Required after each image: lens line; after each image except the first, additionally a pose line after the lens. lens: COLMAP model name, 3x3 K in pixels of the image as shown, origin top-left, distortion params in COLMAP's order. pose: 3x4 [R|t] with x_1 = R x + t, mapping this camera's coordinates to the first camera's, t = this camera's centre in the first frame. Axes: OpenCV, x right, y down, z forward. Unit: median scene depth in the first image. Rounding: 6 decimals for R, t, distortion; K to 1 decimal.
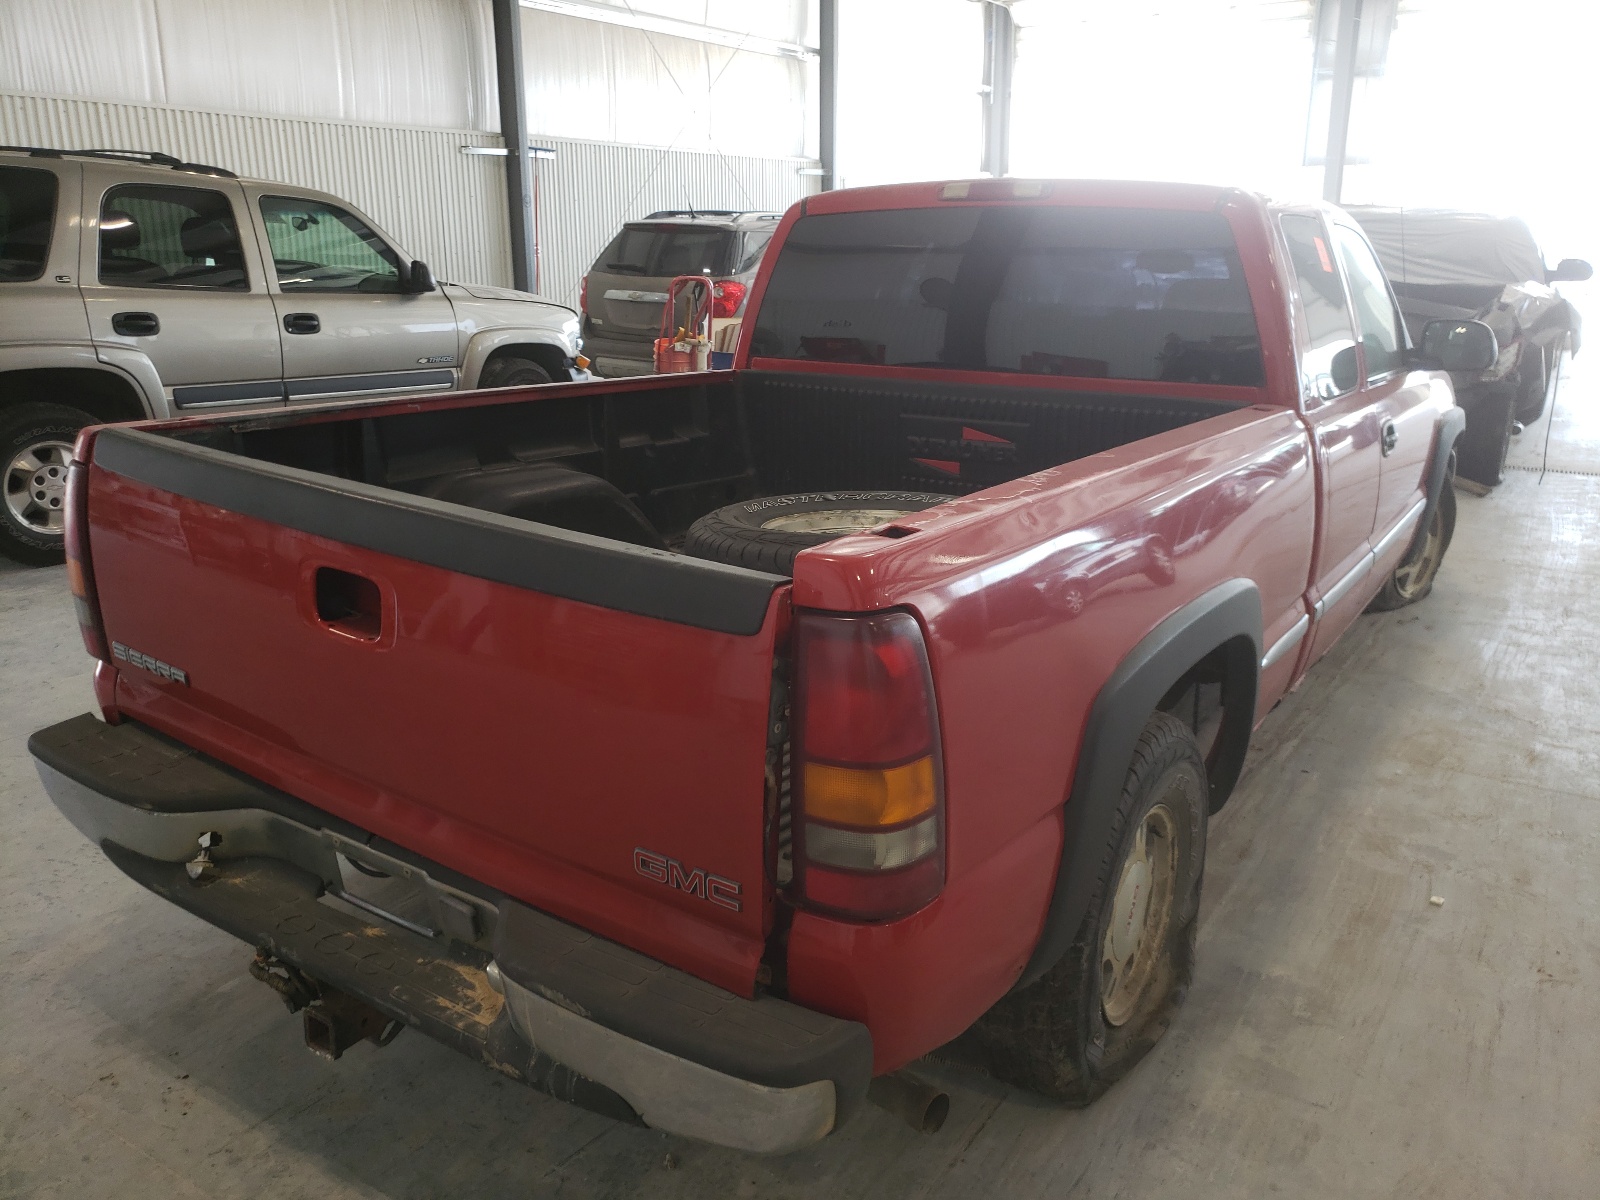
lens RADIAL K [[1254.4, 0, 803.8], [0, 1254.4, 603.6], [0, 0, 1]] dist [0.006846, 0.023819]
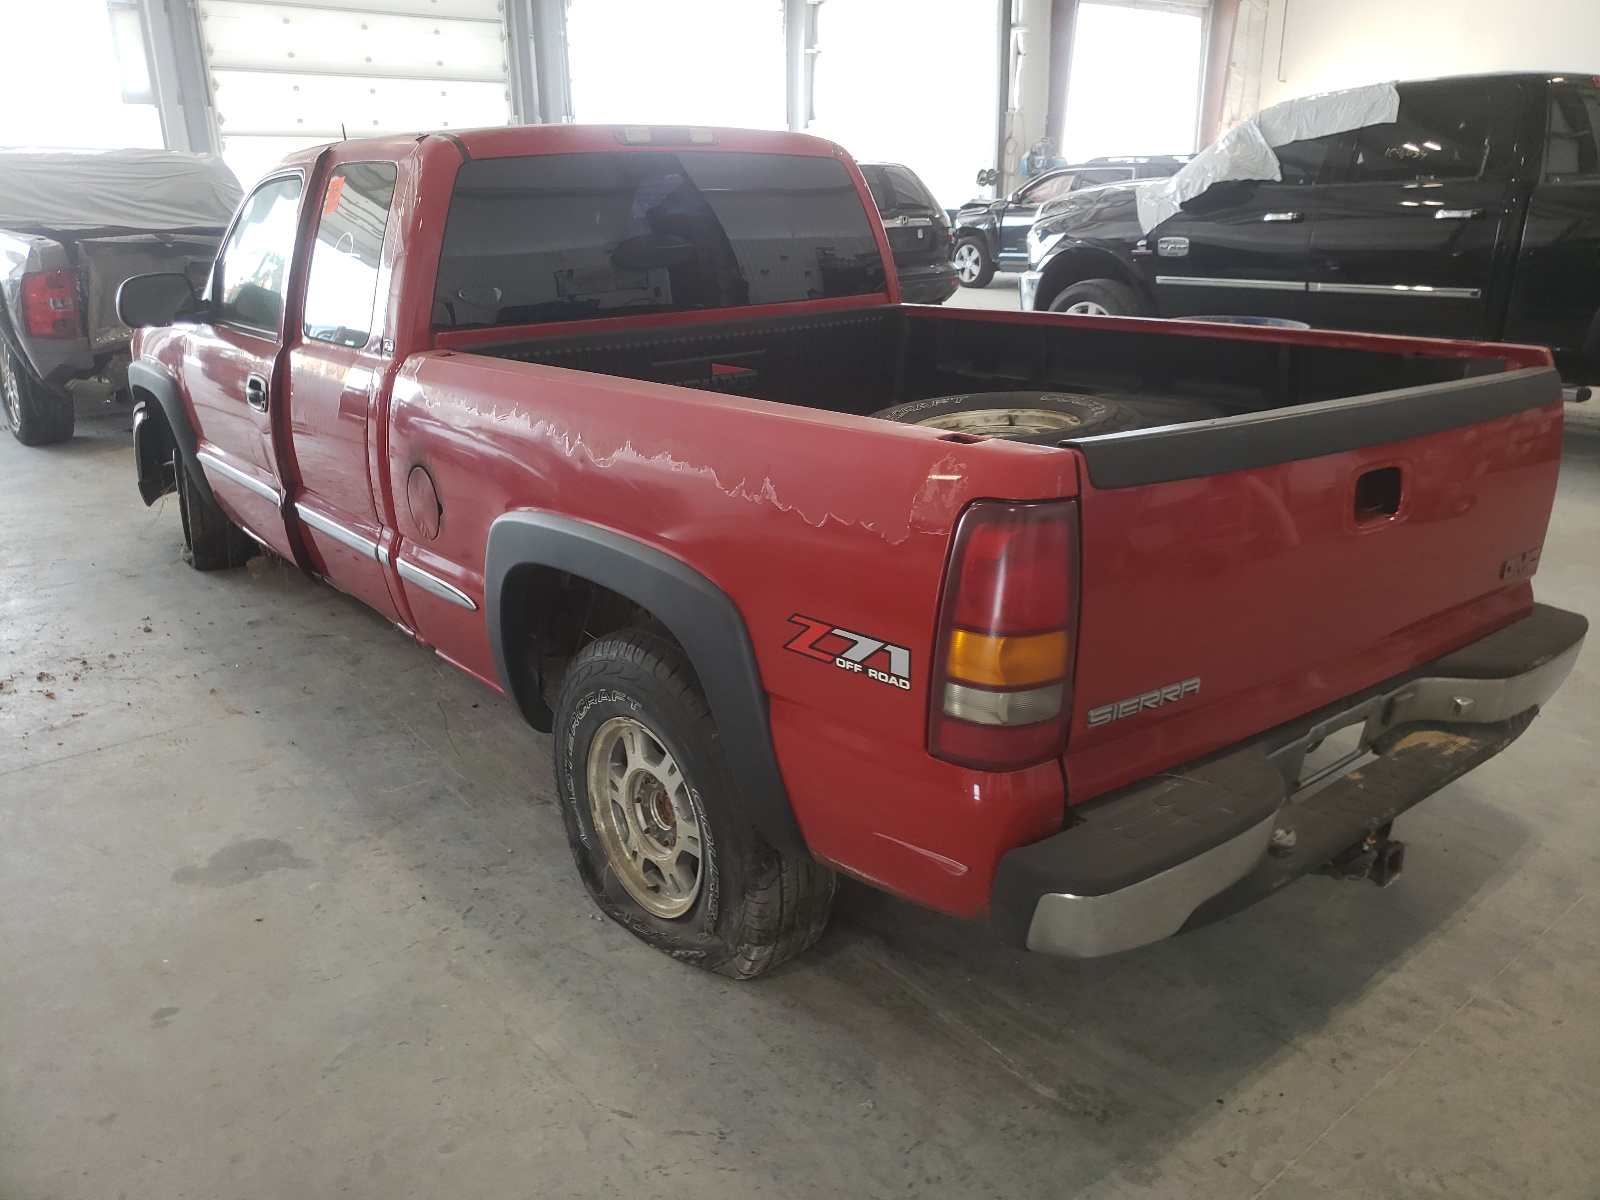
lens RADIAL K [[1240.0, 0, 833.6], [0, 1240.0, 599.2], [0, 0, 1]] dist [0.028595, 0.002777]
pose [[0.280220, -0.317349, 0.905962, -0.836303], [0.281273, 0.929494, 0.238593, -0.174227], [-0.917803, 0.187964, 0.349724, 0.566911]]
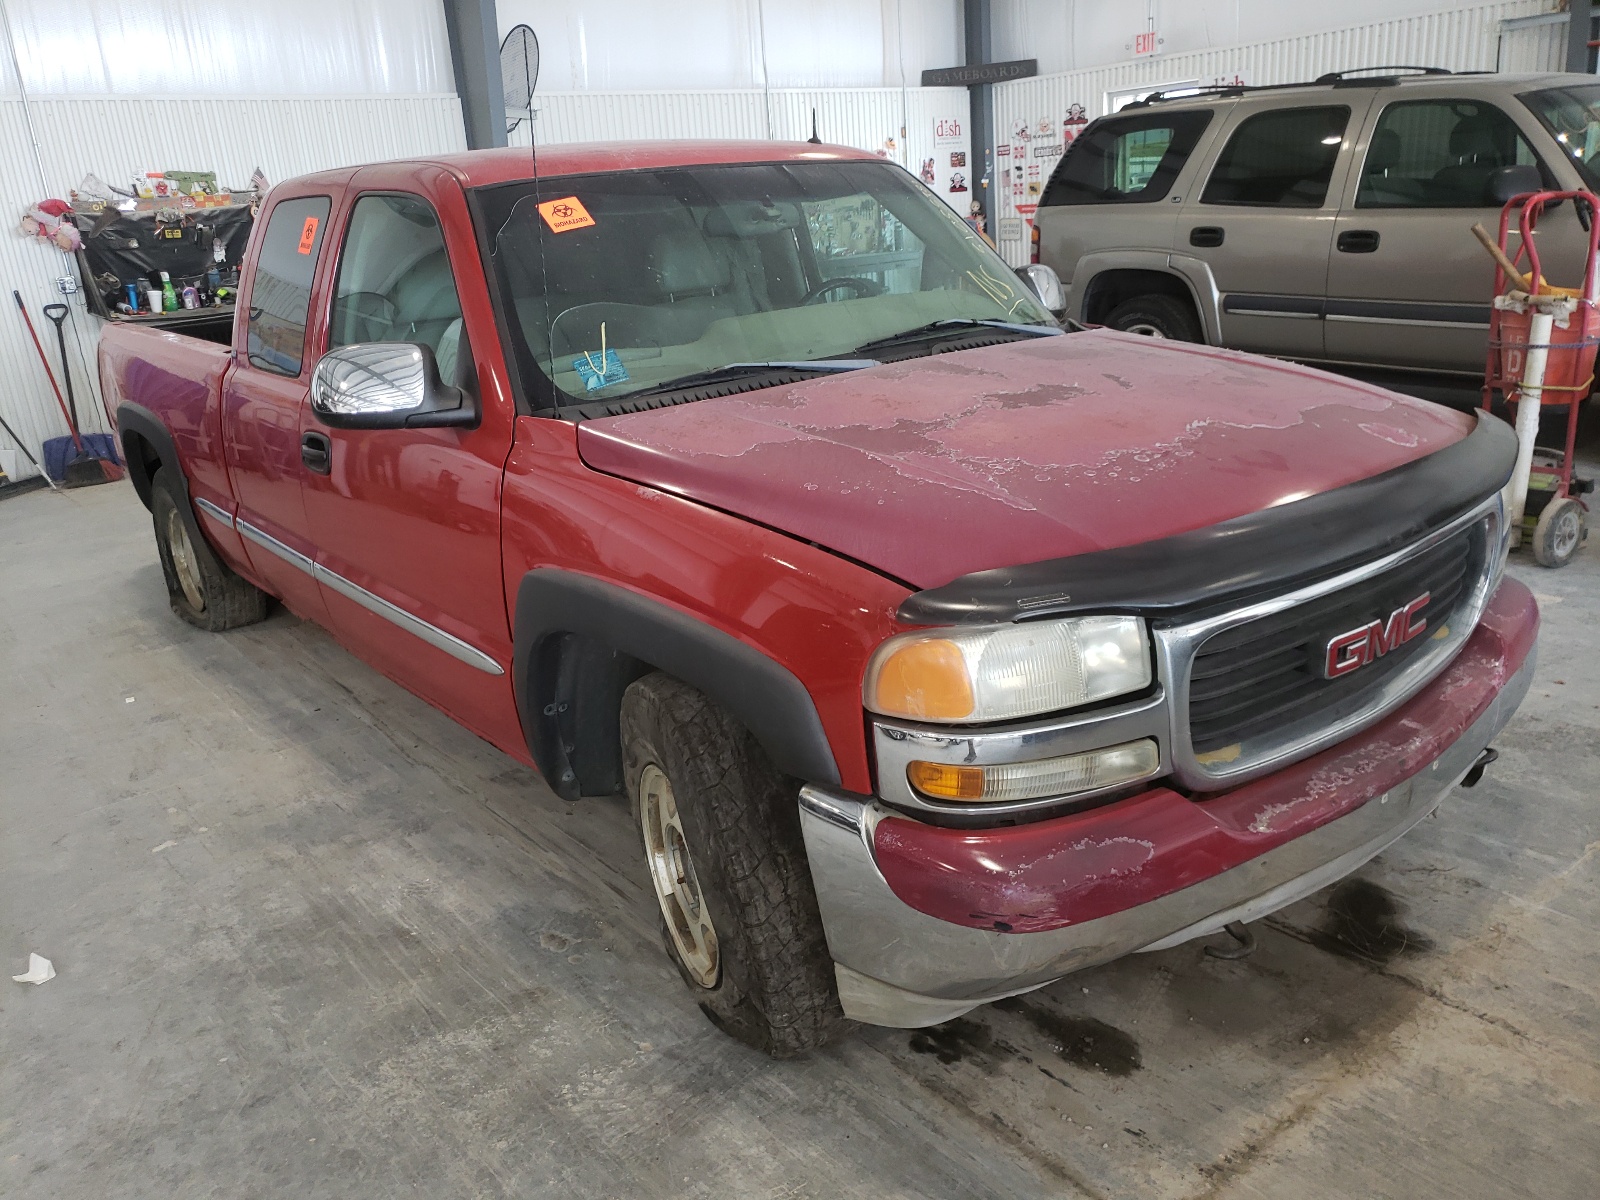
lens RADIAL K [[1254.4, 0, 803.8], [0, 1254.4, 603.6], [0, 0, 1]] dist [0.006846, 0.023819]
pose [[-0.301372, 0.312537, -0.900831, 1.272326], [-0.202897, 0.902099, 0.380856, -0.471178], [0.931669, 0.297555, -0.208454, 1.648605]]
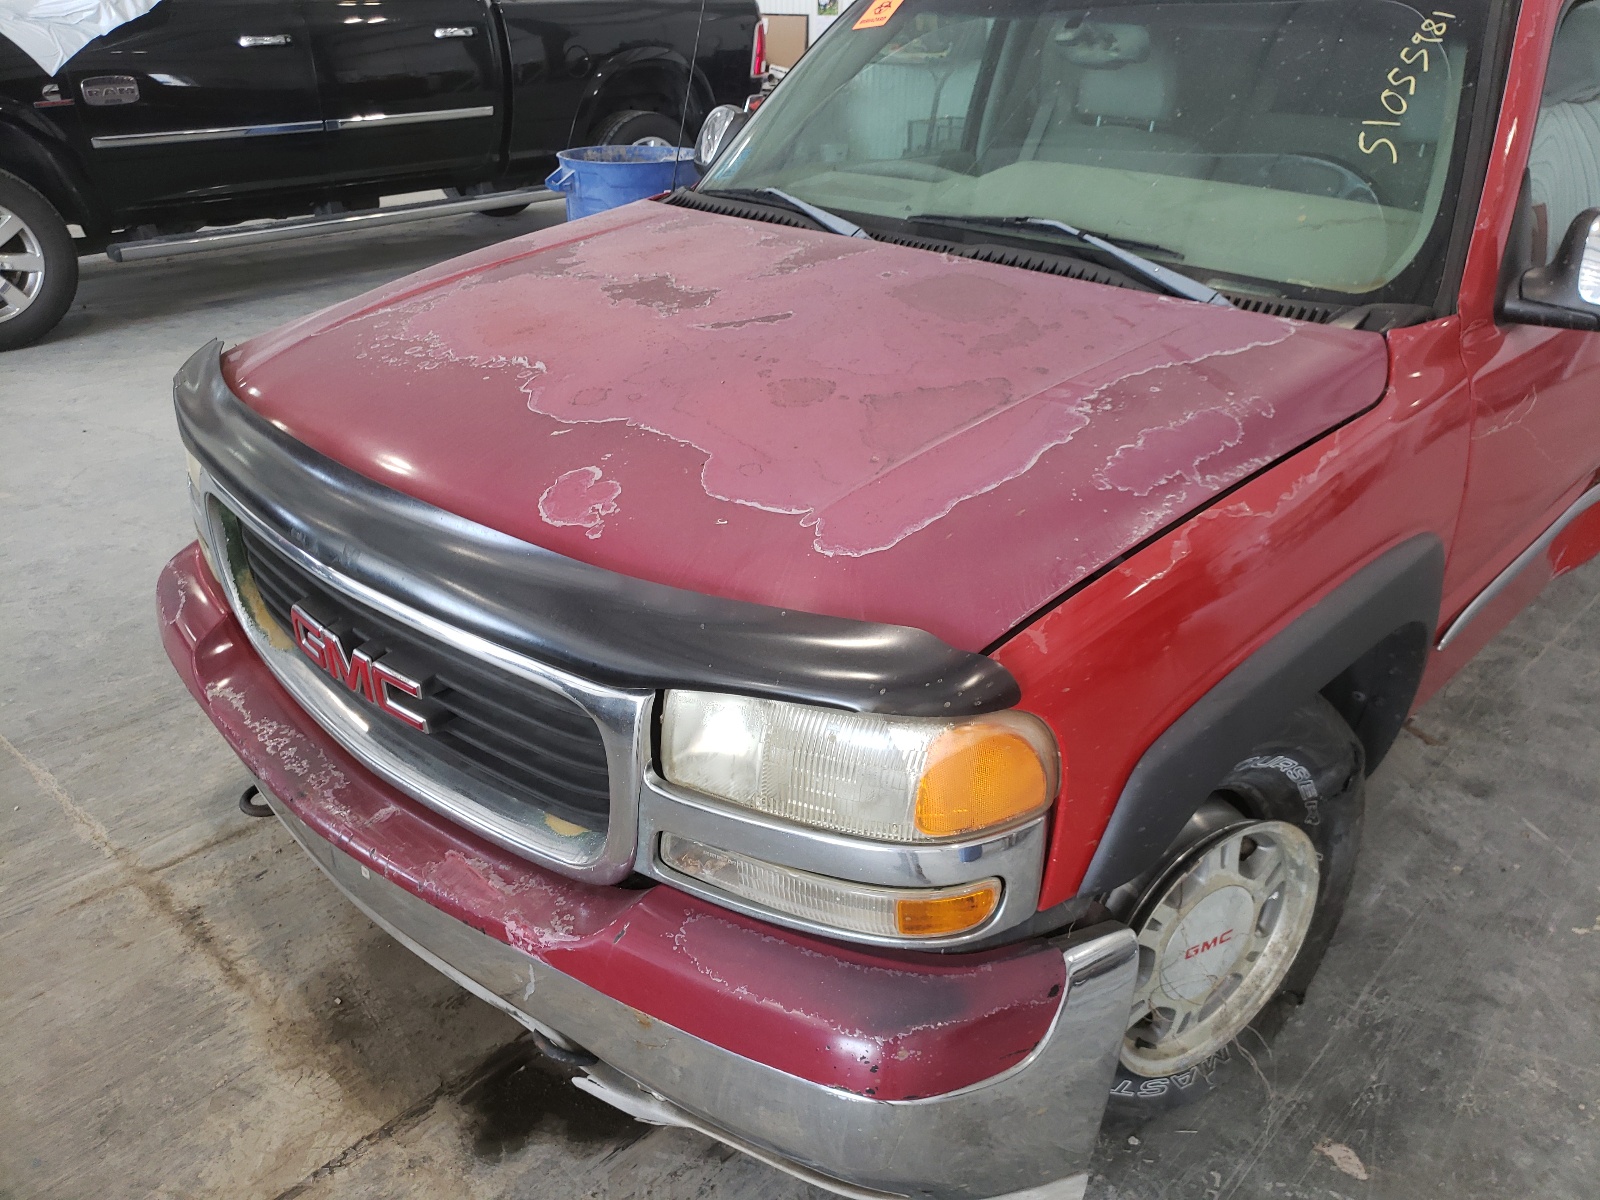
lens RADIAL K [[1250.2, 0, 804.9], [0, 1250.2, 586.7], [0, 0, 1]] dist [0.010694, 0.007492]
pose [[-0.987346, -0.083493, 0.134824, 0.434993], [0.027998, 0.745045, 0.666426, -0.612009], [-0.156092, 0.661768, -0.733279, 2.076233]]
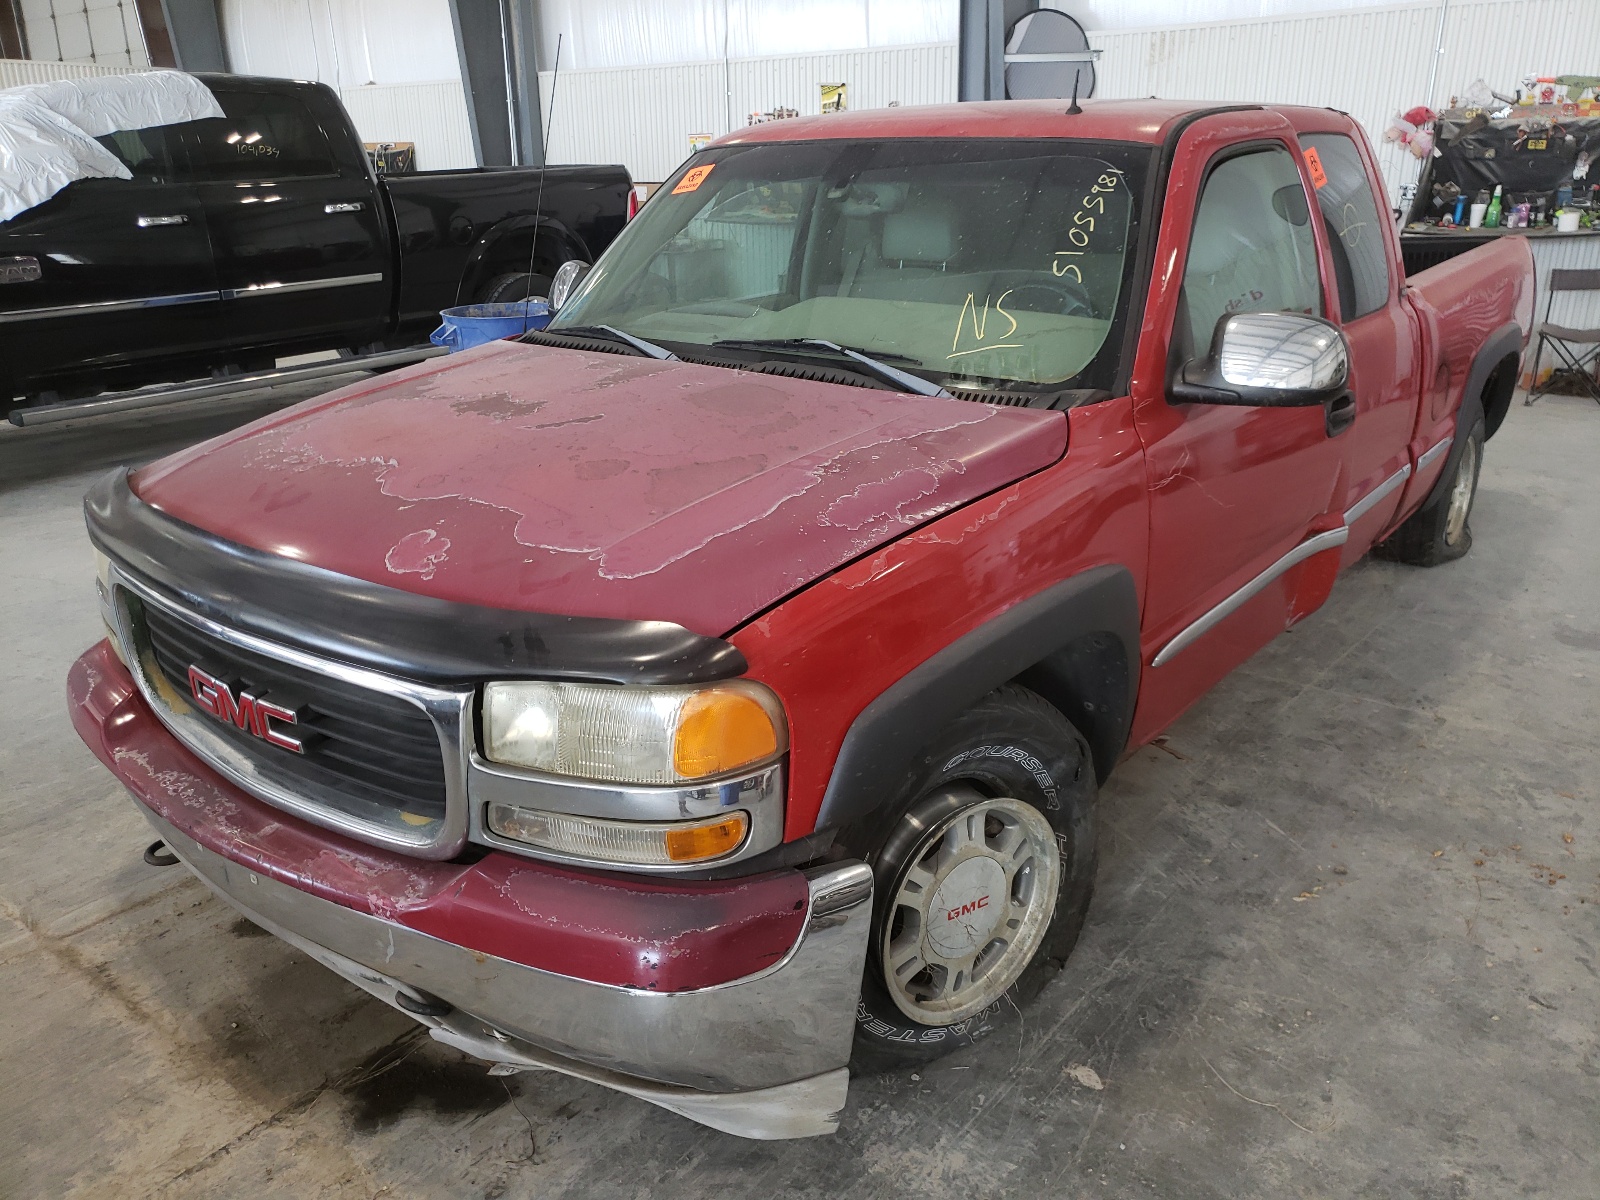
lens RADIAL K [[1254.4, 0, 803.8], [0, 1254.4, 603.6], [0, 0, 1]] dist [0.006846, 0.023819]
pose [[-0.996797, -0.017643, 0.078007, 0.363254], [0.031730, 0.808082, 0.588215, -0.649803], [-0.073413, 0.588806, -0.804934, 2.192615]]
